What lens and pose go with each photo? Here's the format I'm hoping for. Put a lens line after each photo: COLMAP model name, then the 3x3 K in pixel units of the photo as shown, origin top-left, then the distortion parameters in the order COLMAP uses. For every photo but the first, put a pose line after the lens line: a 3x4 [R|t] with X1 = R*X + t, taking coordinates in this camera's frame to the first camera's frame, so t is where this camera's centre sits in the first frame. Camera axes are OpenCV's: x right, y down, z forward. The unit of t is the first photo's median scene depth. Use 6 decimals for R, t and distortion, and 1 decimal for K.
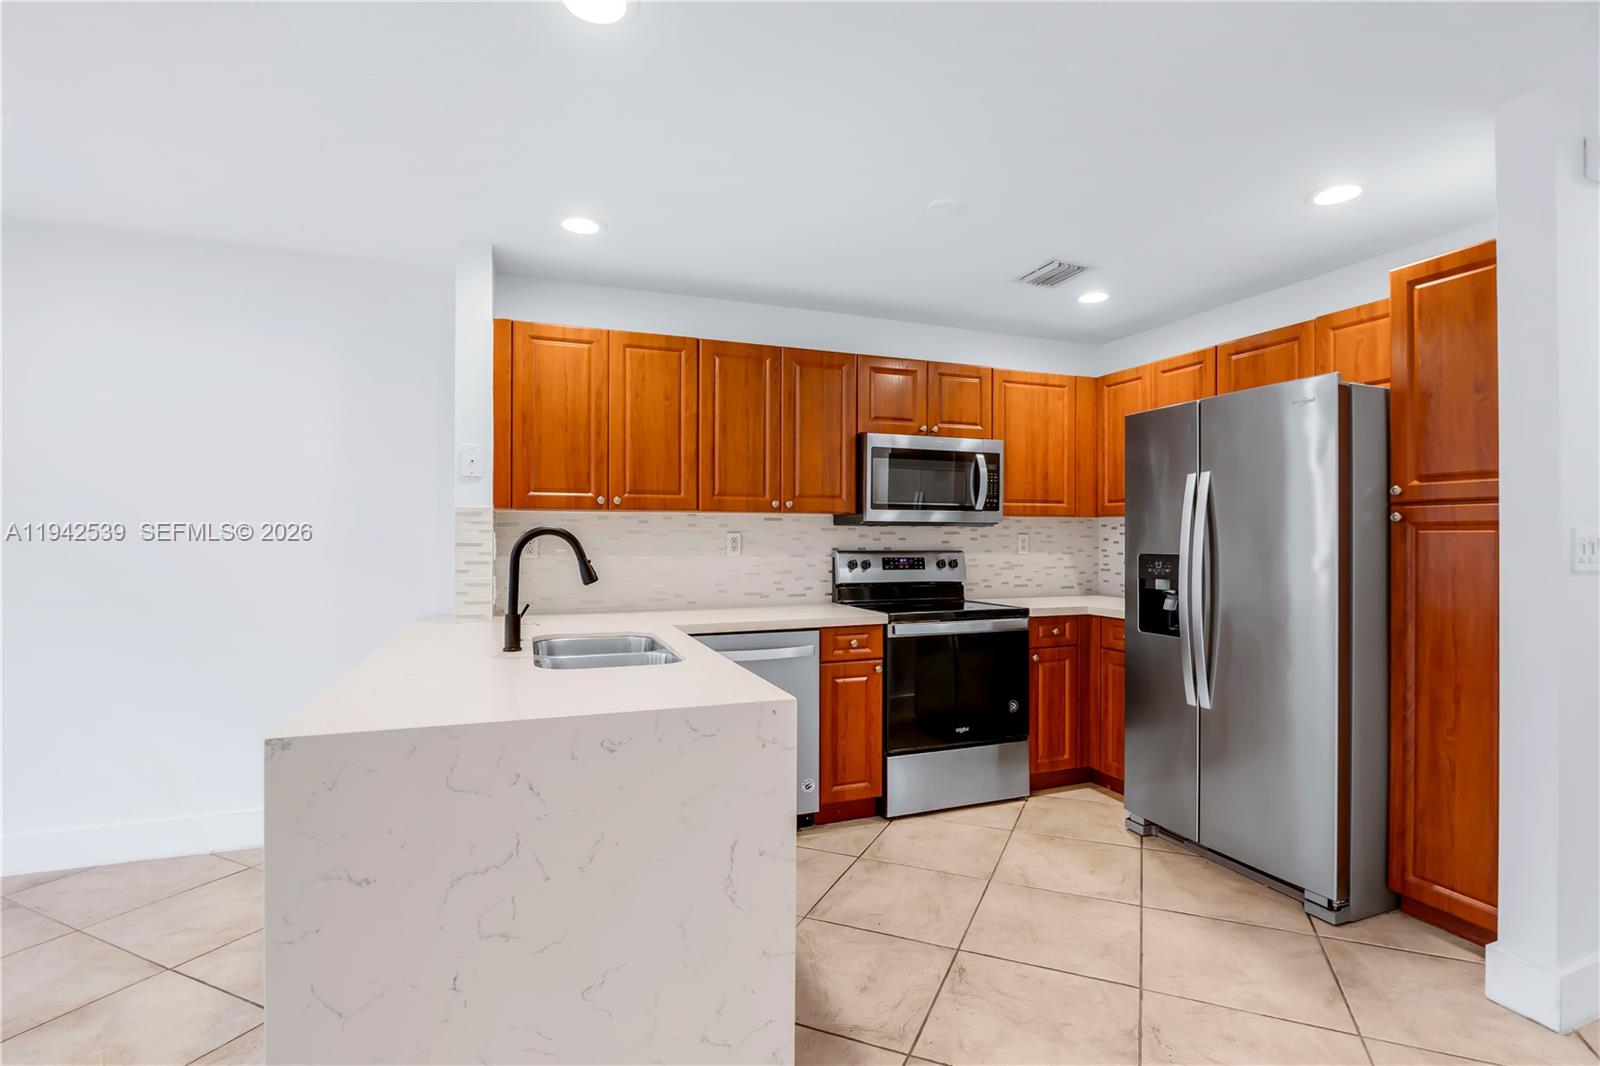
lens RADIAL K [[729.9, 0, 812.3], [0, 729.9, 538.0], [0, 0, 1]] dist [-0.016368, -0.000142]
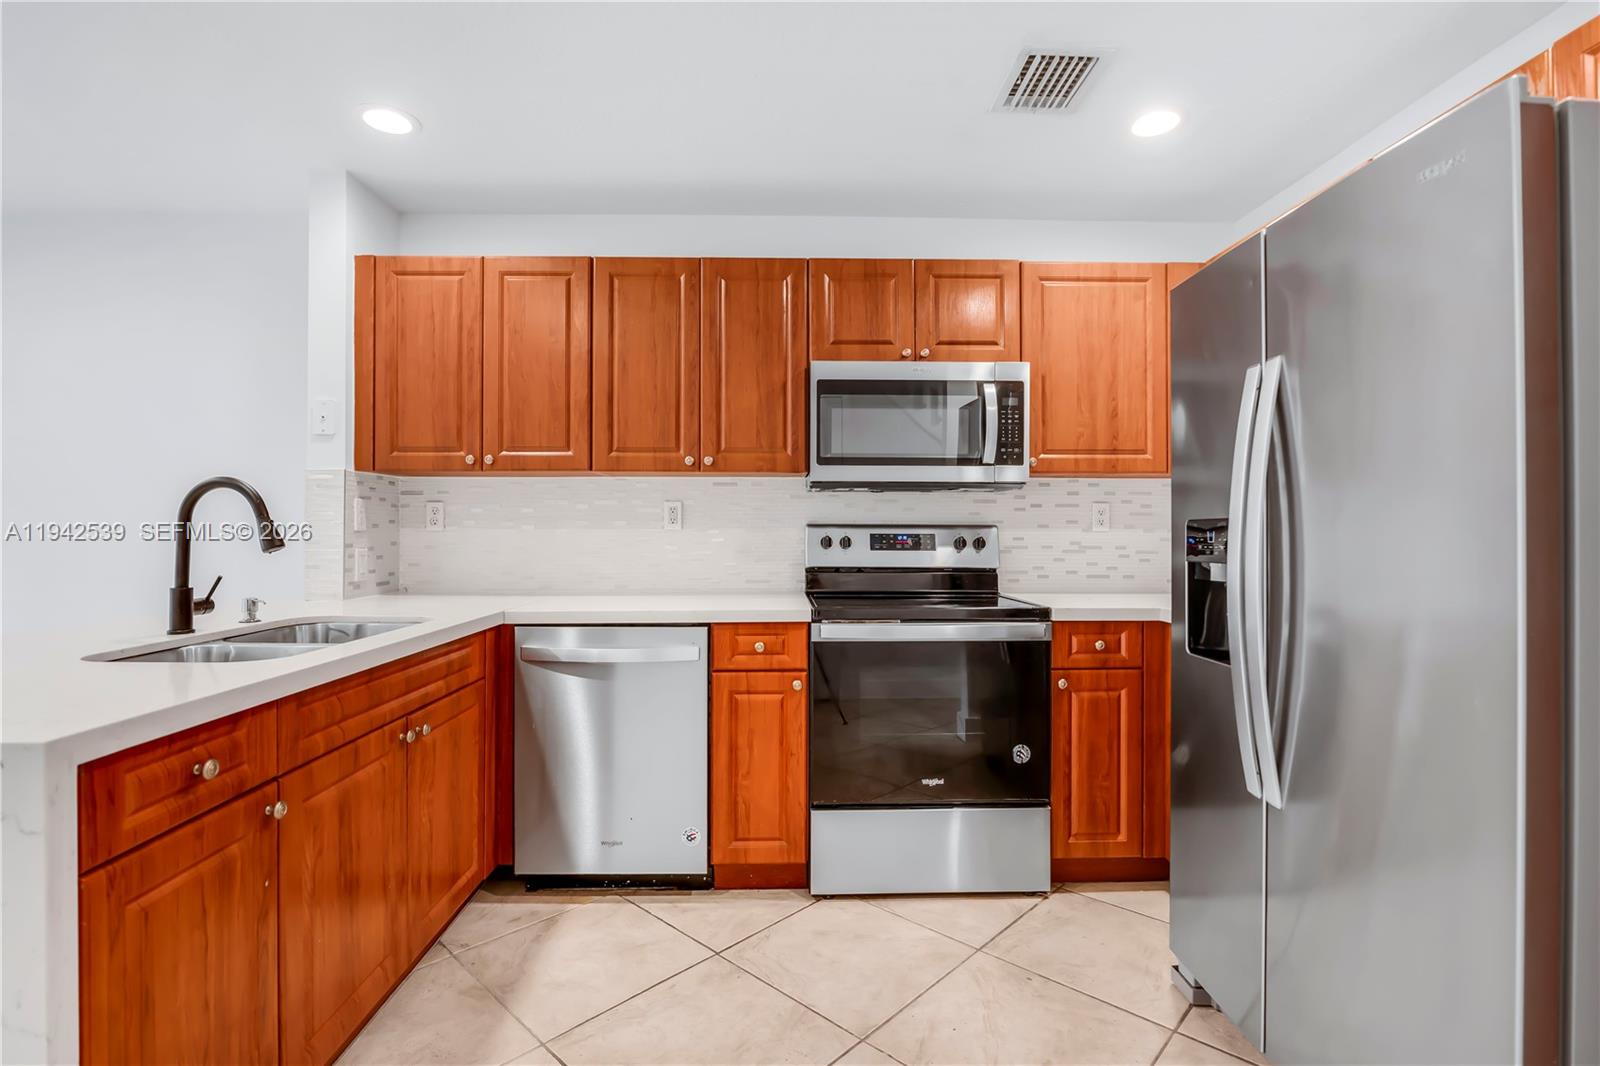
lens RADIAL K [[729.9, 0, 792.1], [0, 729.9, 528.9], [0, 0, 1]] dist [-0.016368, -0.000142]
pose [[0.942165, -0.001268, -0.335148, 0.309570], [0.000014, 0.999993, -0.003746, 0.028275], [0.335150, 0.003525, 0.942158, 0.308770]]
